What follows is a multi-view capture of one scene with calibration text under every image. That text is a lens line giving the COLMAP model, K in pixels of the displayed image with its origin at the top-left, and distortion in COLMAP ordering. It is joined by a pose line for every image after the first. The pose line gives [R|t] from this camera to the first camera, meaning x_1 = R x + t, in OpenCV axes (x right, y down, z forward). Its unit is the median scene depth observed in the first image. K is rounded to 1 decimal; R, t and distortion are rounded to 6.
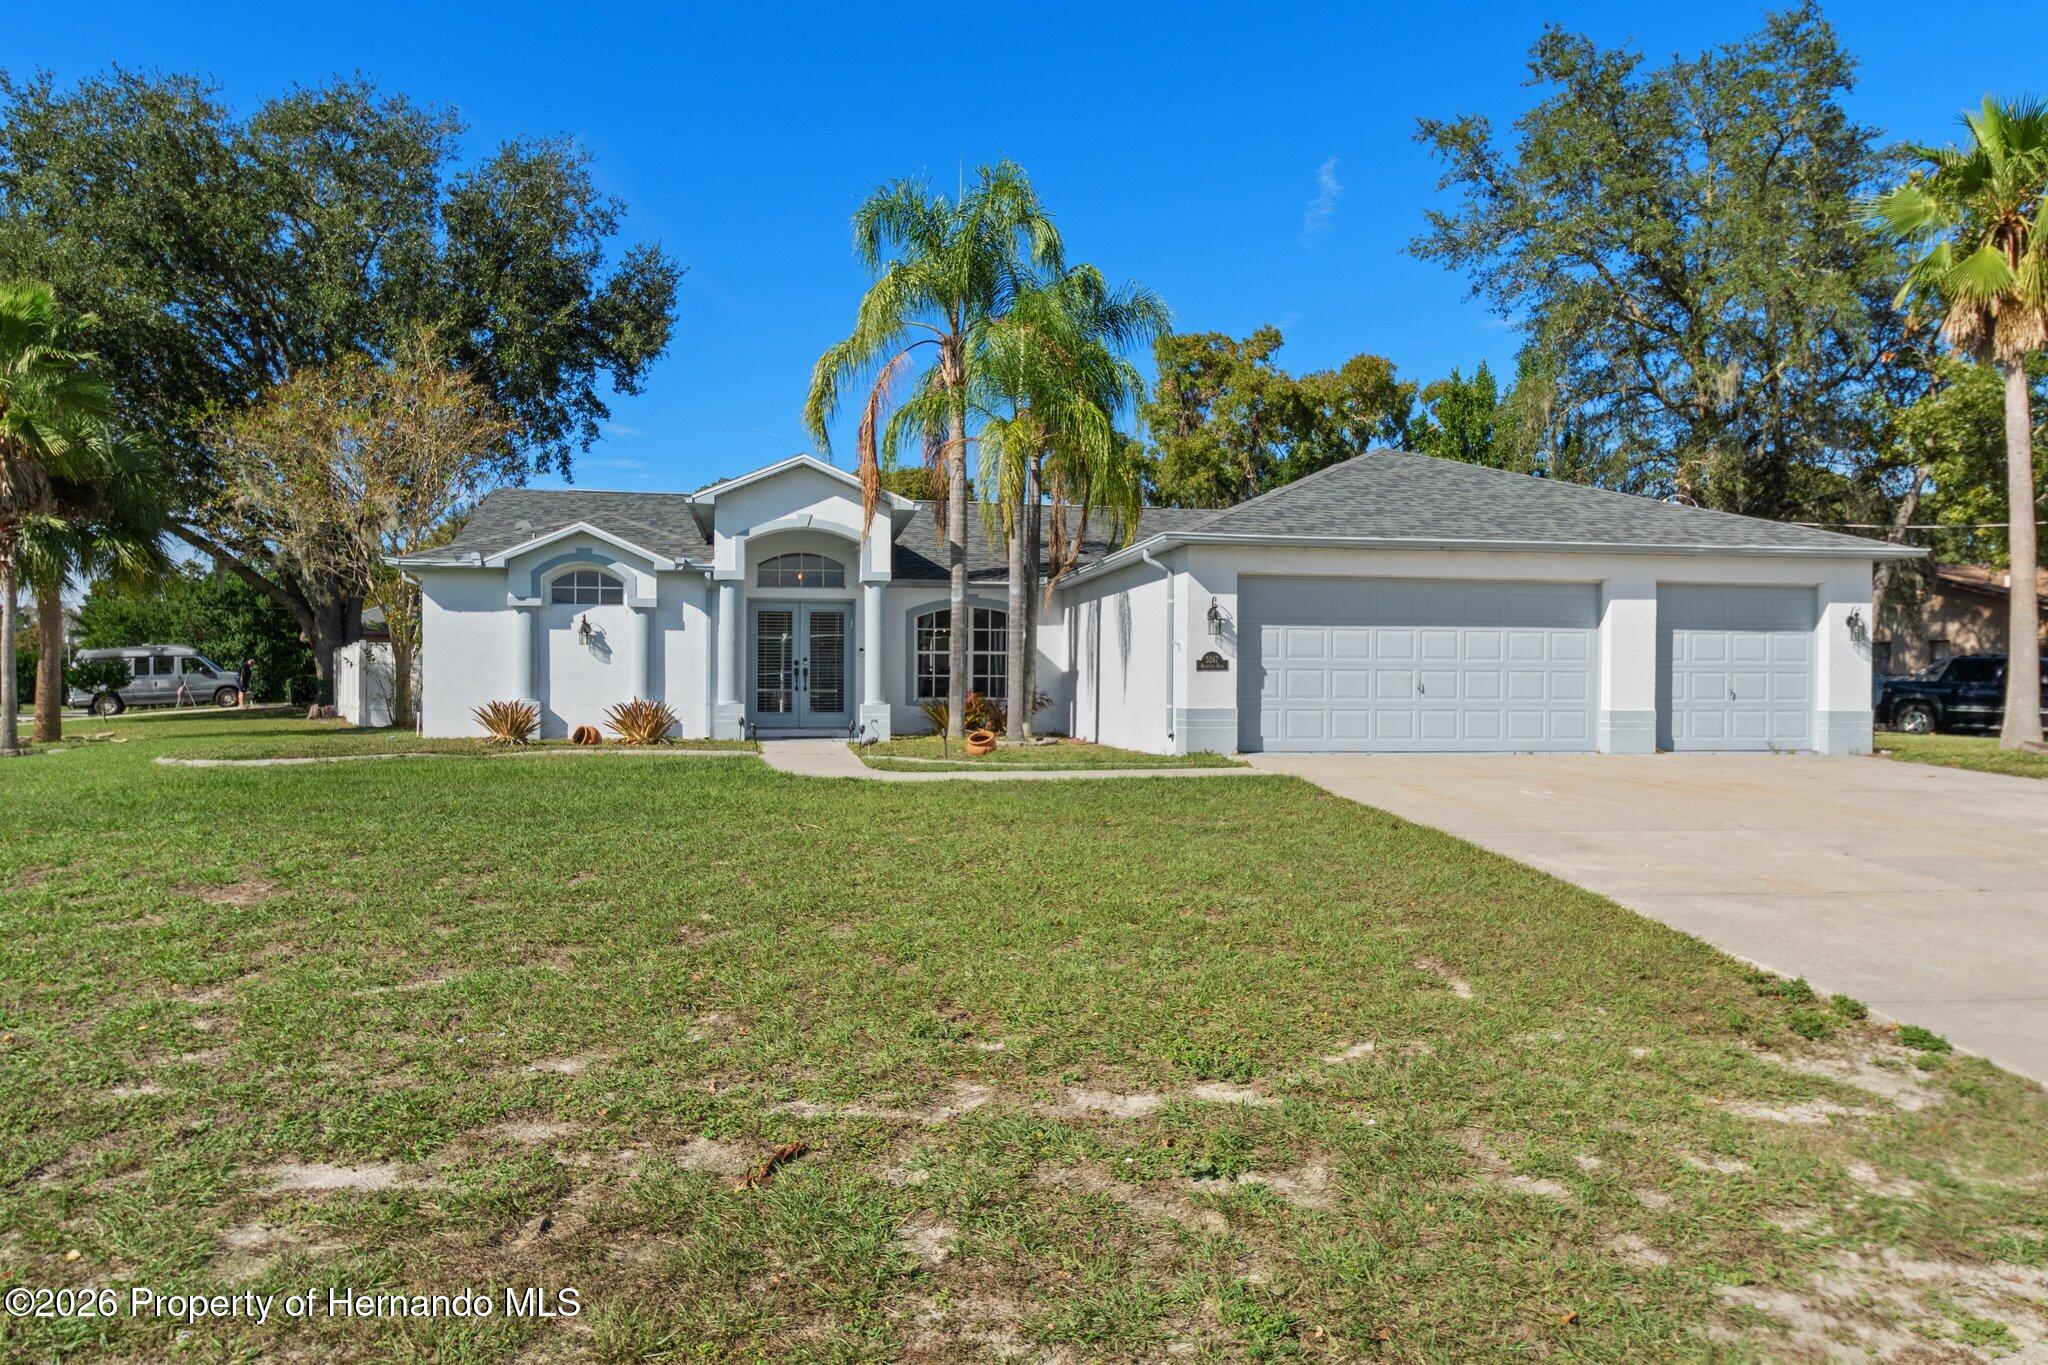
lens RADIAL K [[1321.4, 0, 987.3], [0, 1321.4, 699.1], [0, 0, 1]] dist [0.030001, -0.006623]
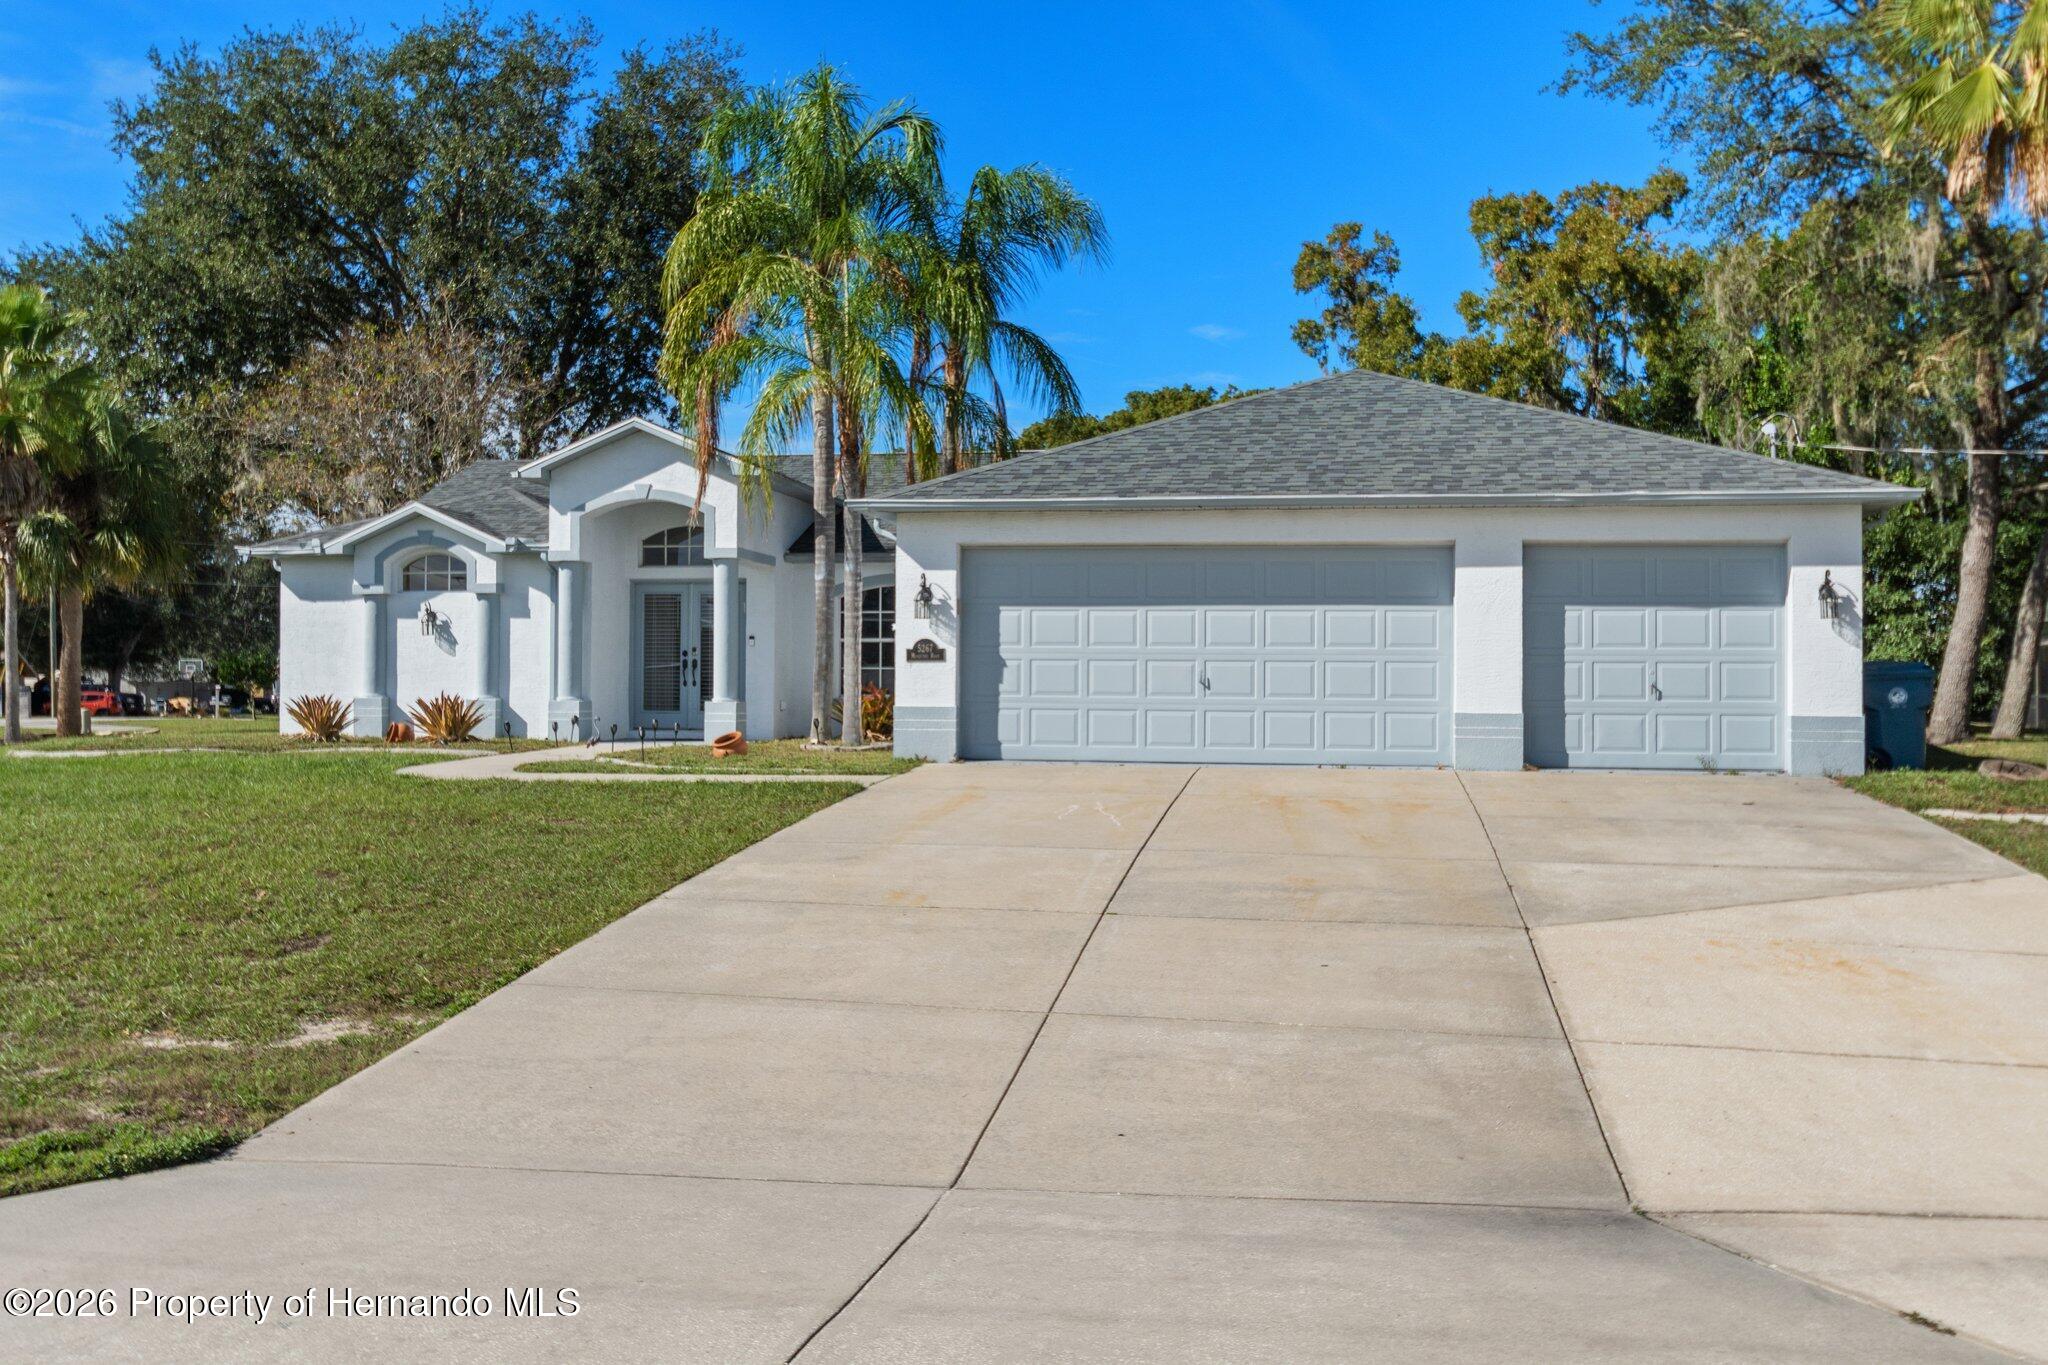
lens RADIAL K [[1843.1, 0, 1024.9], [0, 1843.1, 680.1], [0, 0, 1]] dist [-0.017526, 0.011556]
pose [[0.944512, 0.000739, -0.328477, 0.502945], [-0.004427, 0.999935, -0.010481, 0.001741], [0.328448, 0.011354, 0.944454, -0.068190]]
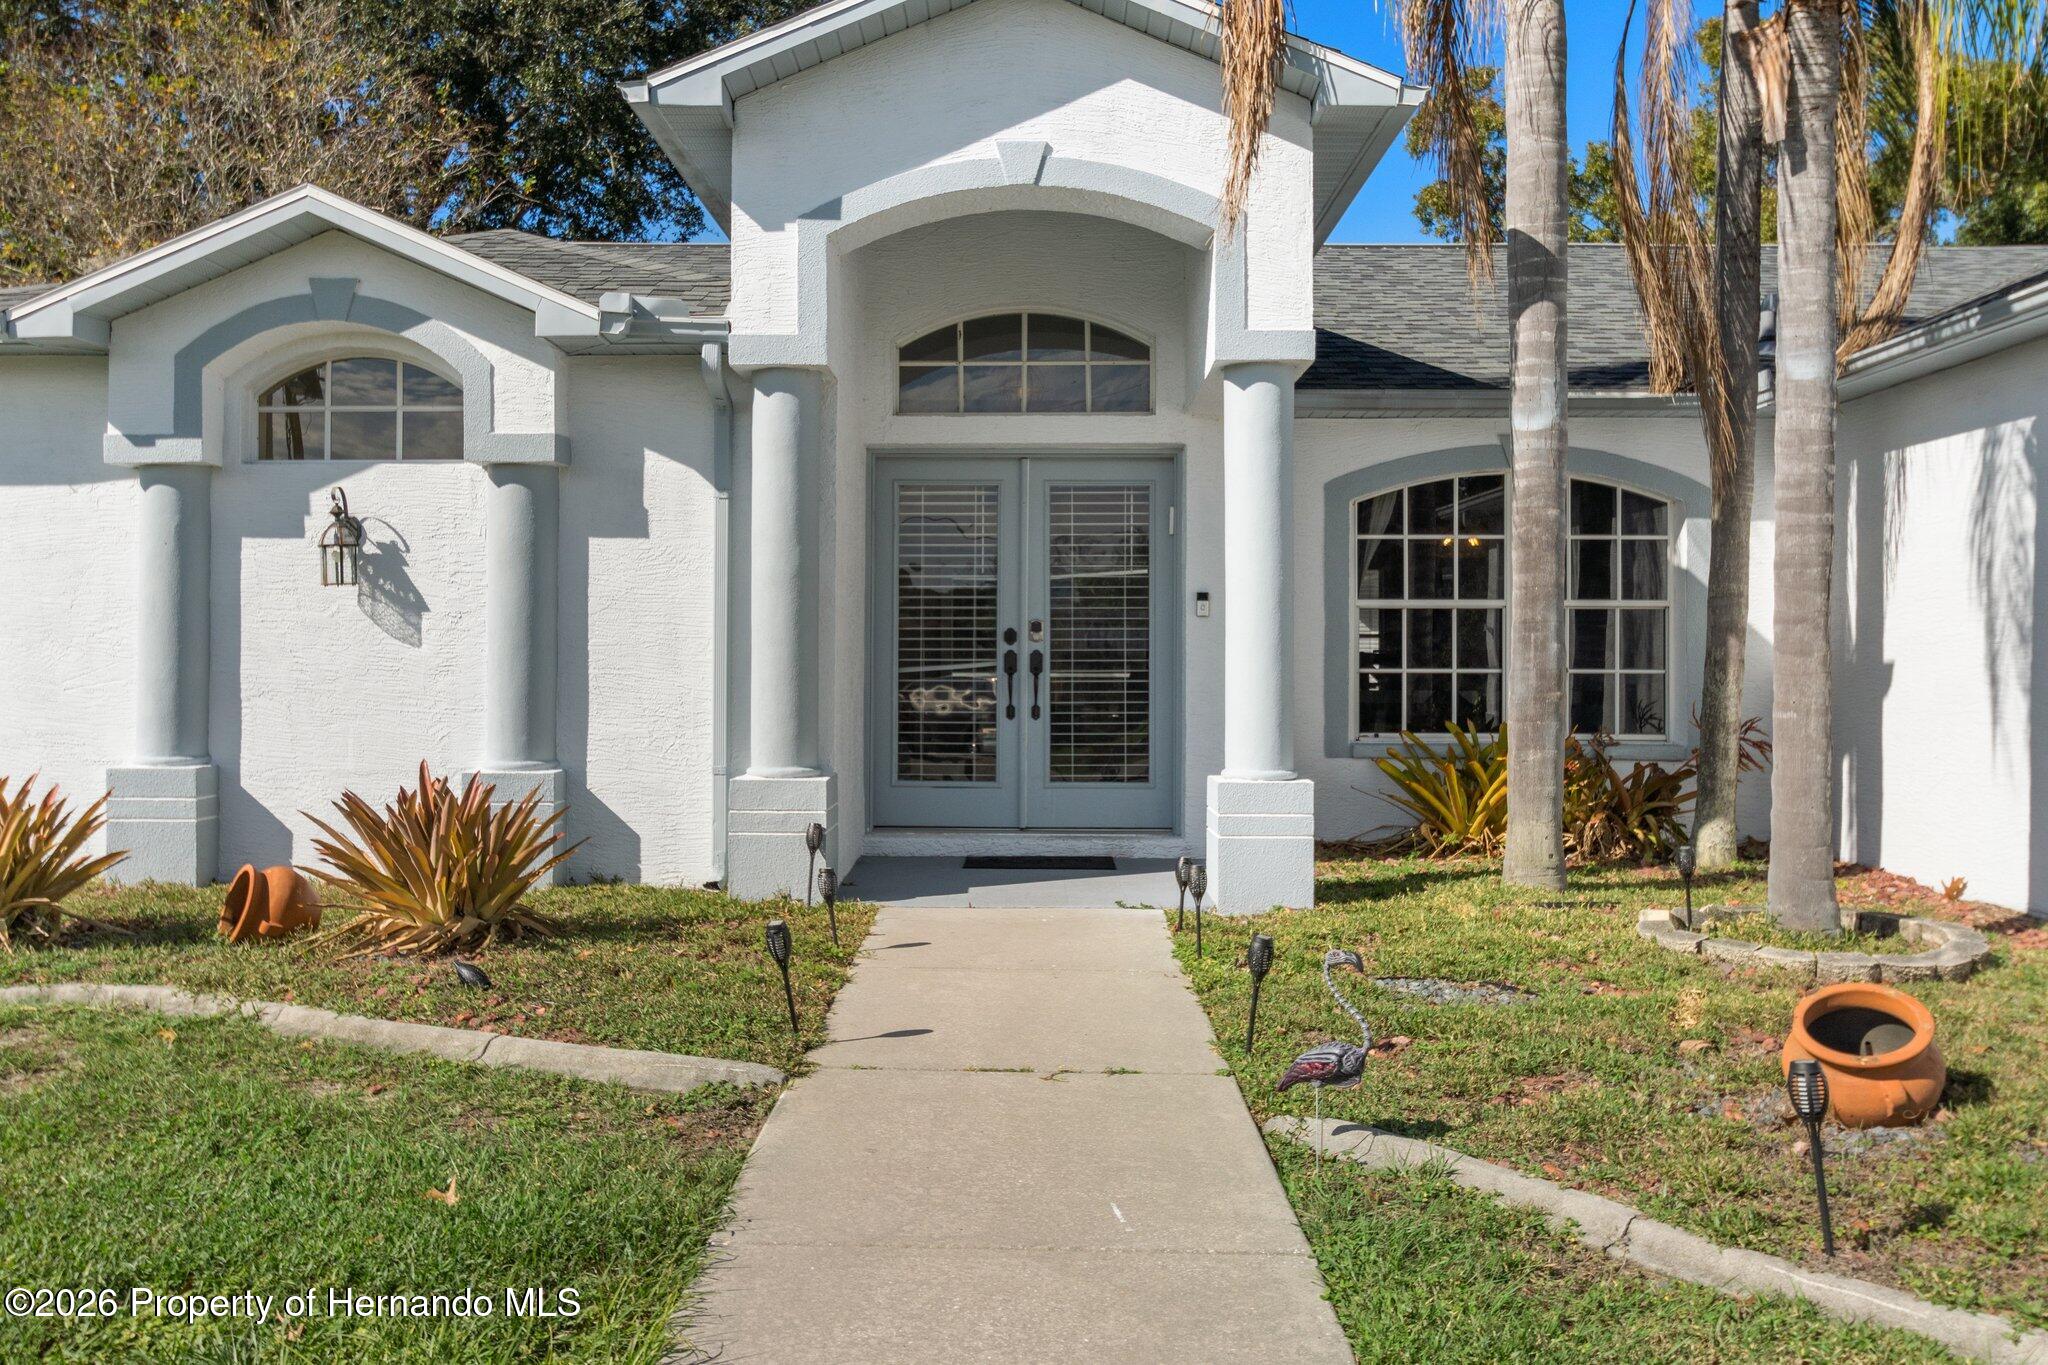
lens RADIAL K [[1667.0, 0, 997.9], [0, 1667.0, 638.5], [0, 0, 1]] dist [0.010145, 0.003558]
pose [[0.983435, -0.000231, -0.181262, -0.076223], [-0.002127, 0.999916, -0.012817, -0.023208], [0.181250, 0.012990, 0.983351, 0.632137]]
